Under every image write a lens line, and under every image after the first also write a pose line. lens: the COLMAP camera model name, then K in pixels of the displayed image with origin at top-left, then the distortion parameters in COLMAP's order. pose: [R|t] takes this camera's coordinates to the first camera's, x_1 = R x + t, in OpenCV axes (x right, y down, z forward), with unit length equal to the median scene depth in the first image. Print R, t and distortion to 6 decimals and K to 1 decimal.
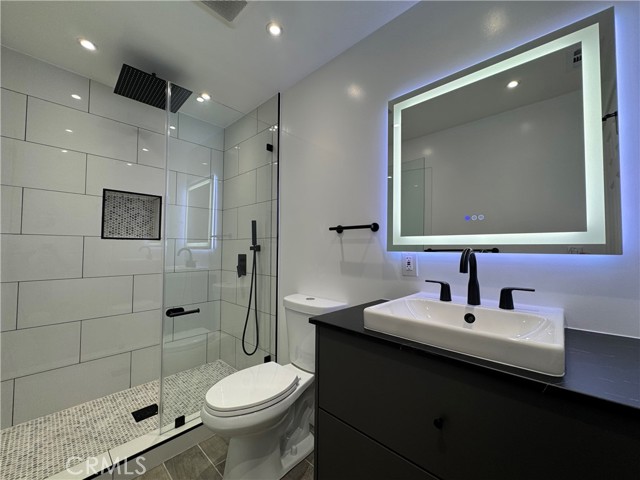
lens RADIAL K [[257.1, 0, 318.8], [0, 257.1, 239.0], [0, 0, 1]] dist [-0.001822, 0.000029]
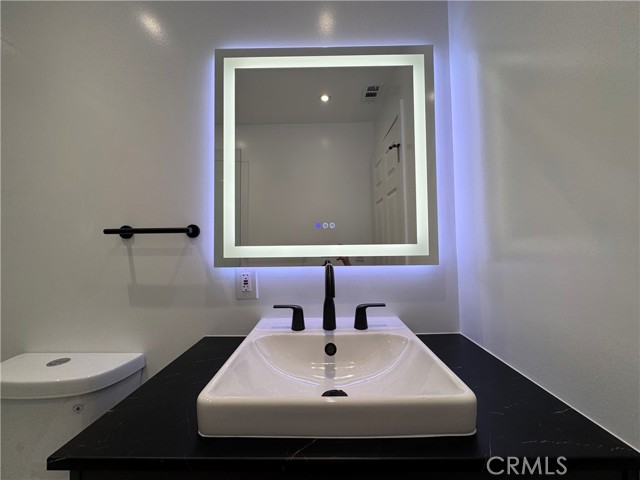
lens RADIAL K [[257.1, 0, 318.8], [0, 257.1, 239.0], [0, 0, 1]] dist [-0.001822, 0.000029]
pose [[0.734064, -0.005445, 0.679059, 0.004169], [-0.005114, 0.999895, 0.013546, -0.039768], [-0.679061, -0.013417, 0.733959, 0.310965]]
